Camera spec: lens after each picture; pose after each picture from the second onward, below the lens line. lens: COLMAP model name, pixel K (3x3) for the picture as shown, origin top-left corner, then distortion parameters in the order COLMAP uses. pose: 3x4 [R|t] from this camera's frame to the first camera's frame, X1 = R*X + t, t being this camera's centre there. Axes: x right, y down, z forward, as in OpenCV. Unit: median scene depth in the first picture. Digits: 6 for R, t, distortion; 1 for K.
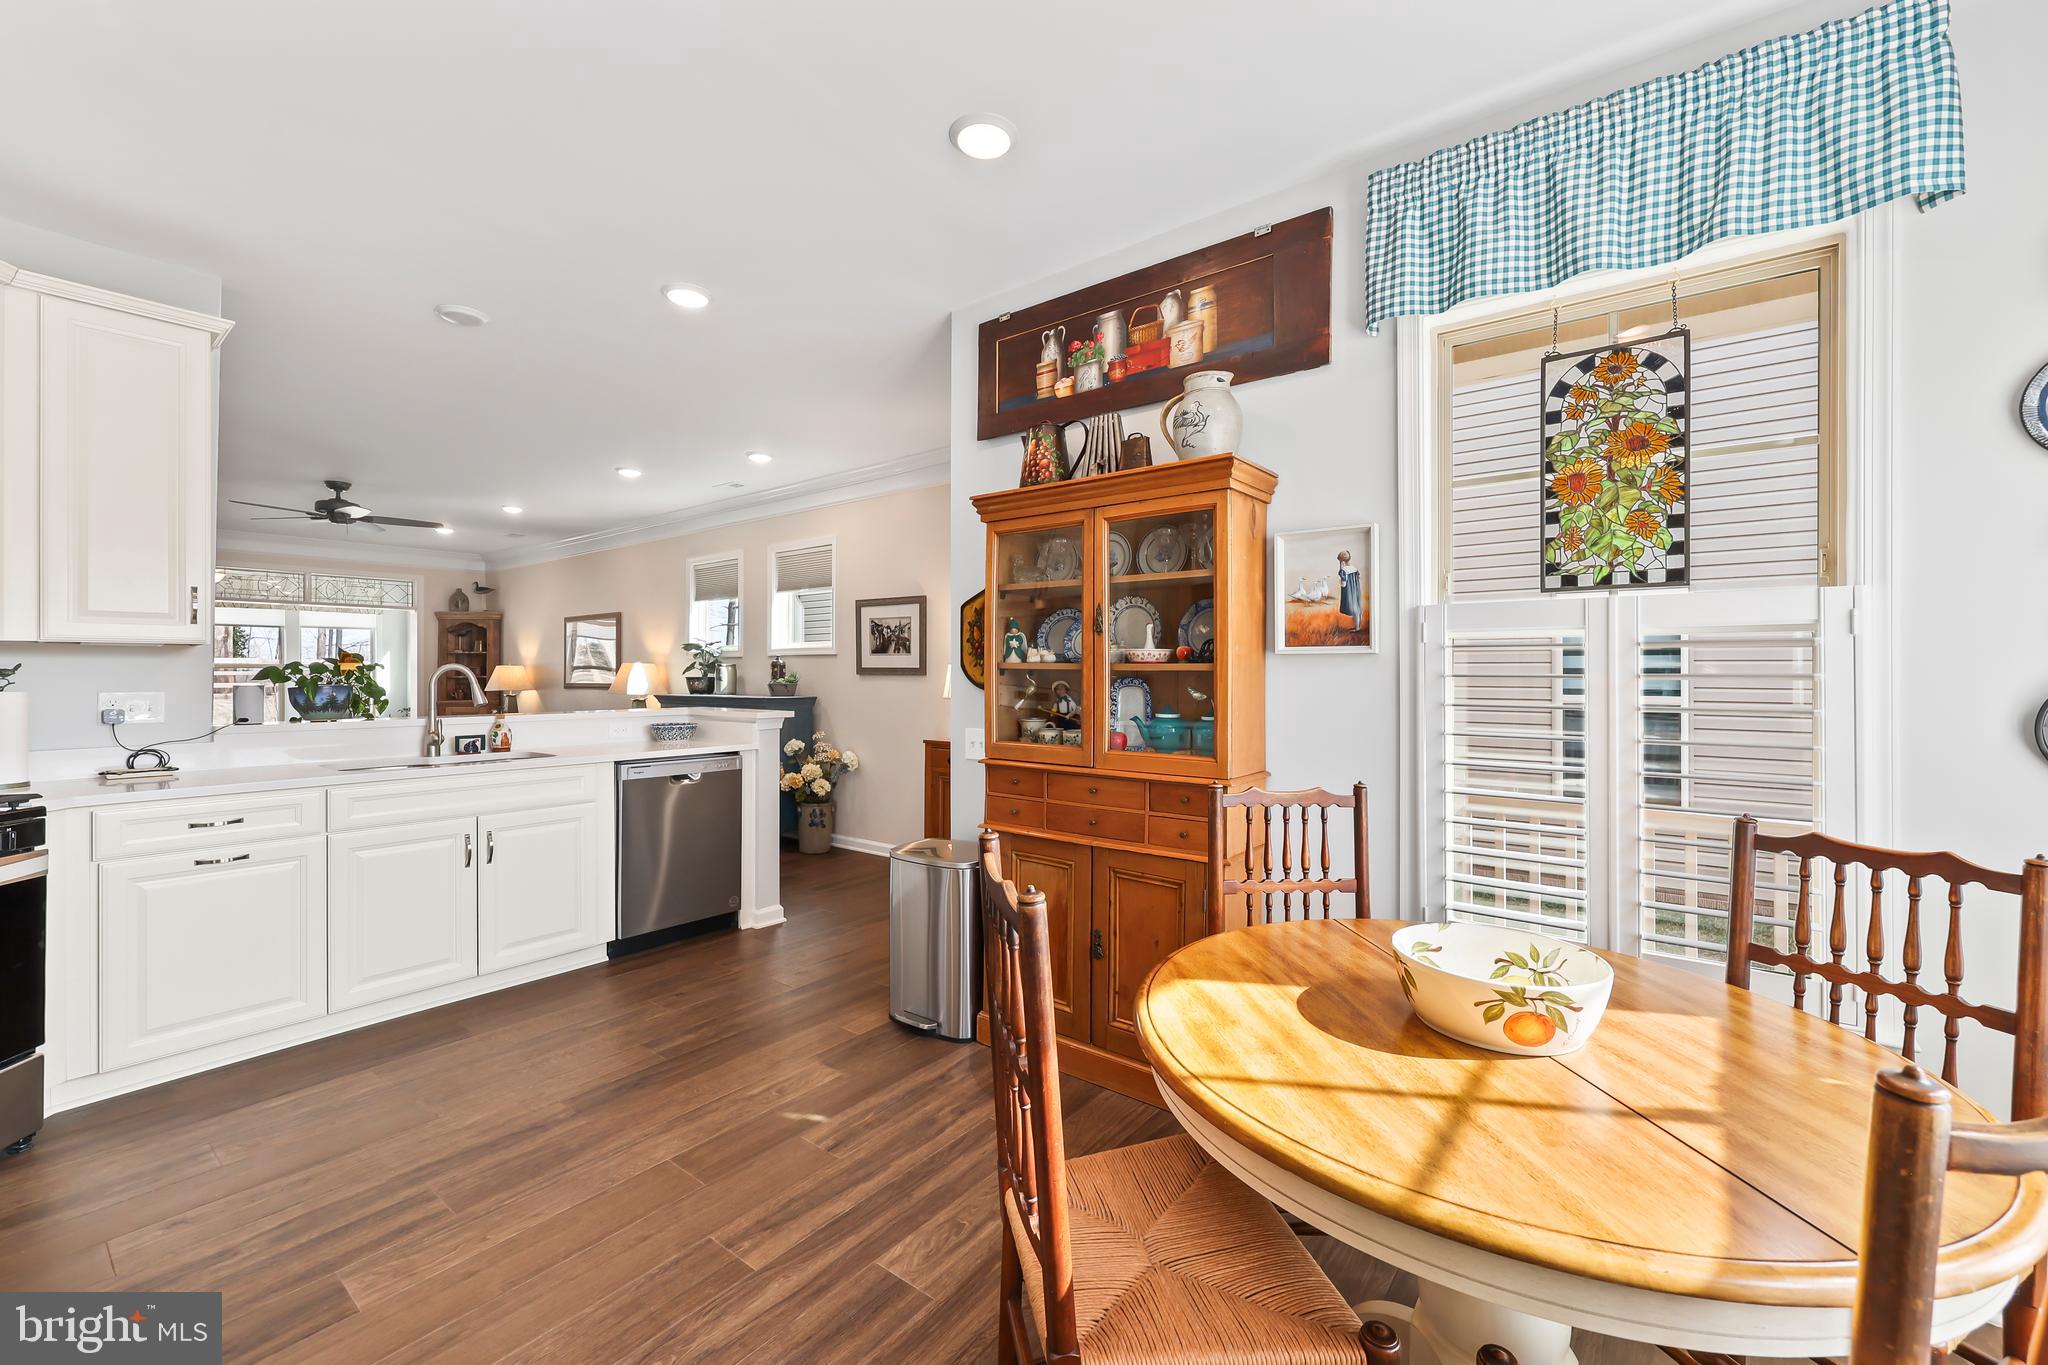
lens RADIAL K [[824.7, 0, 1021.6], [0, 824.7, 670.9], [0, 0, 1]] dist [-0.001169, -0.000109]
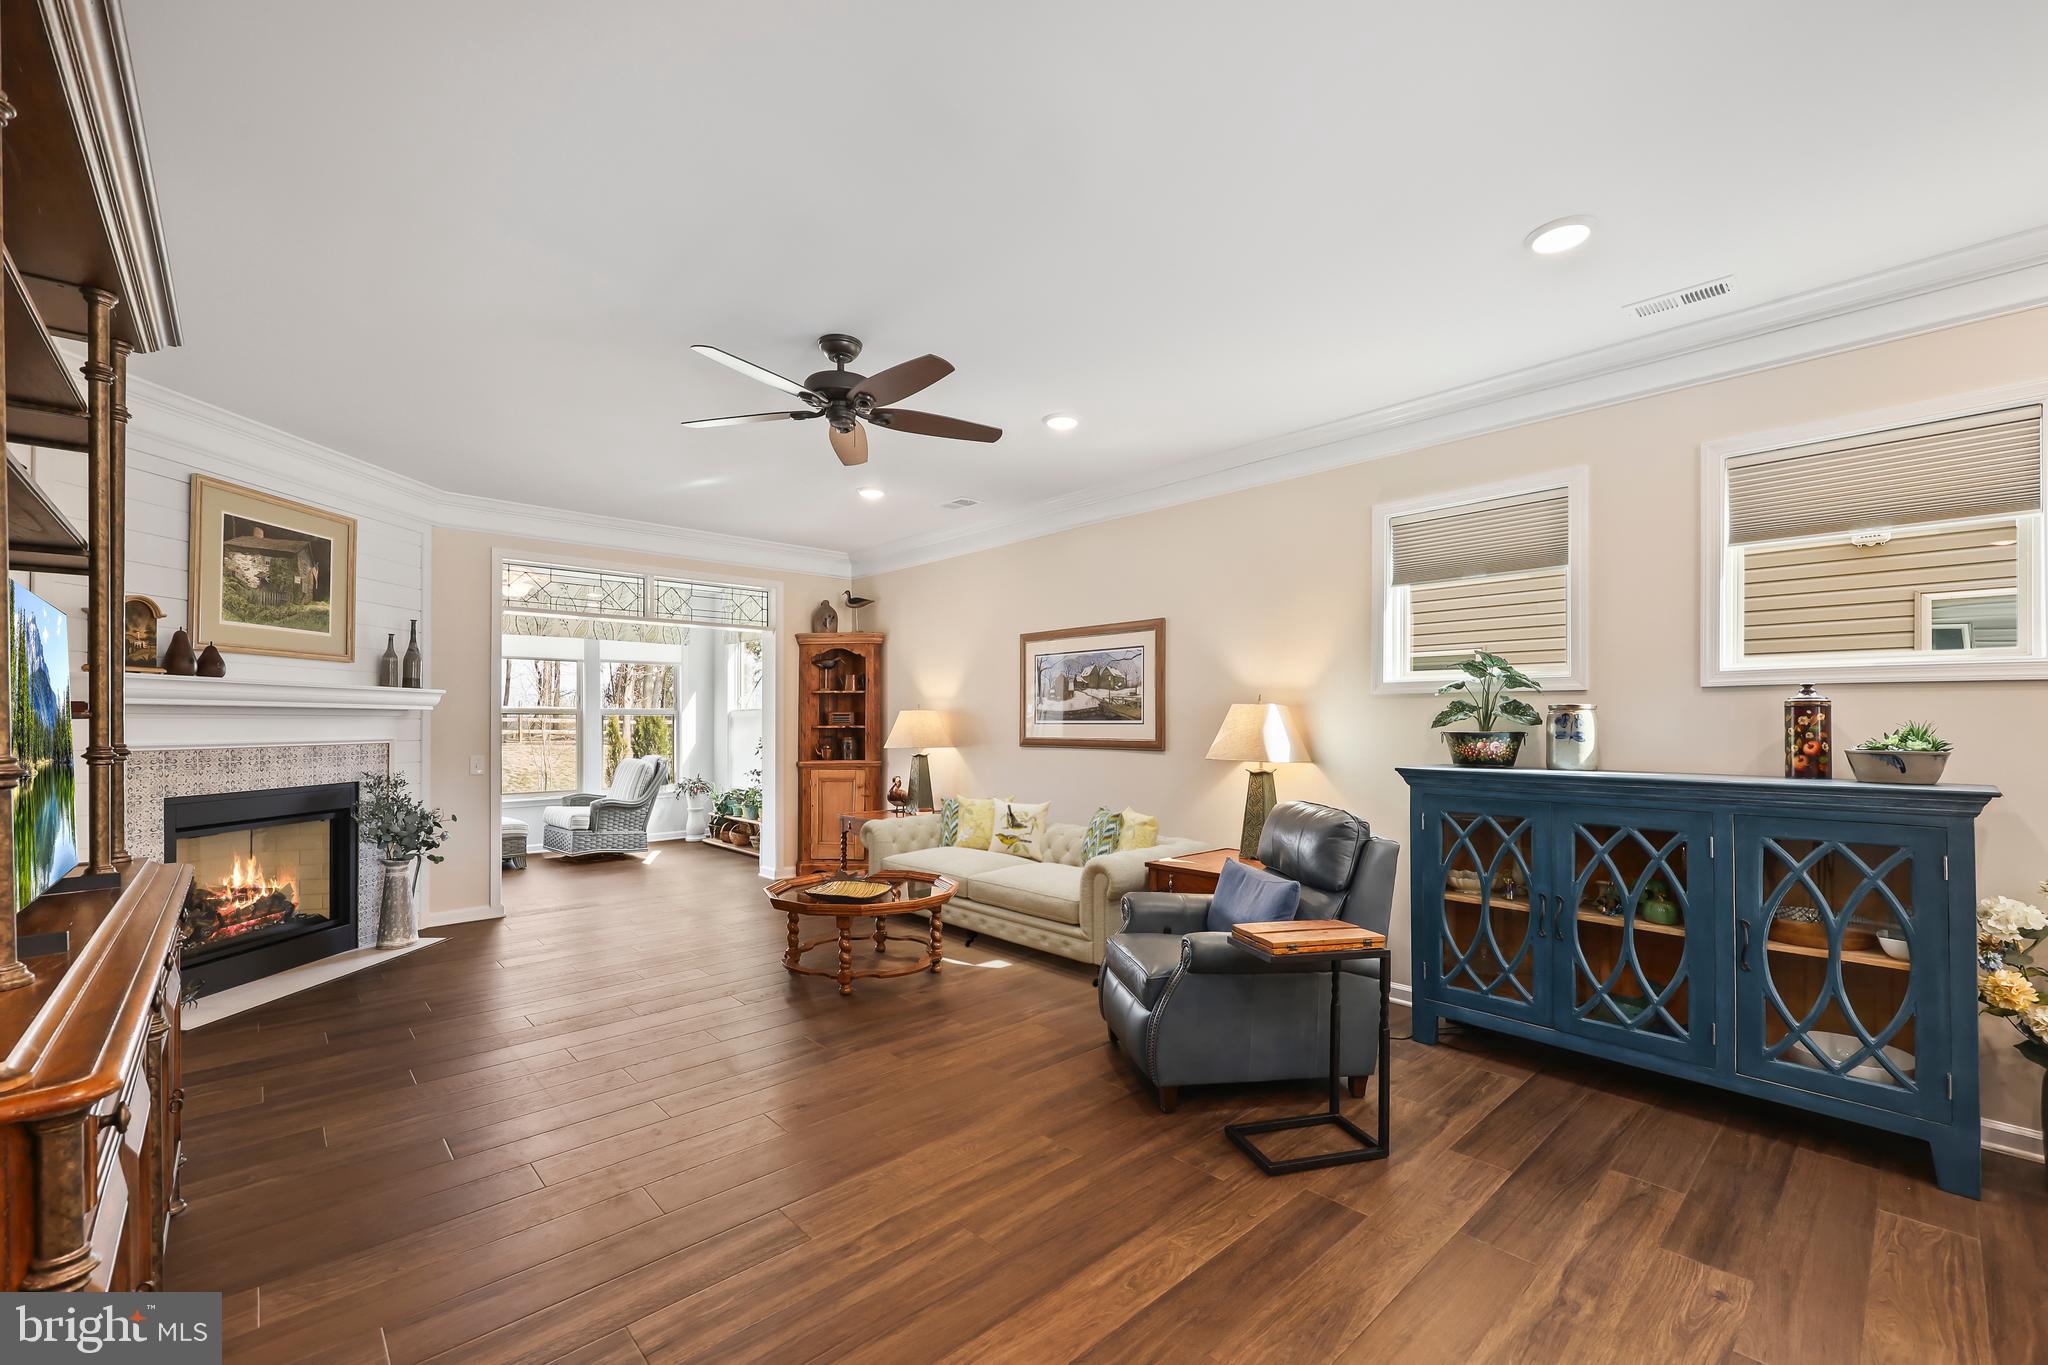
lens RADIAL K [[840.8, 0, 1034.1], [0, 840.8, 714.2], [0, 0, 1]] dist [-0.000396, -0.000009]
pose [[0.988801, -0.001927, -0.149227, -0.694036], [0.001402, 0.999992, -0.003629, -0.002146], [0.149232, 0.003380, 0.988796, 0.560845]]
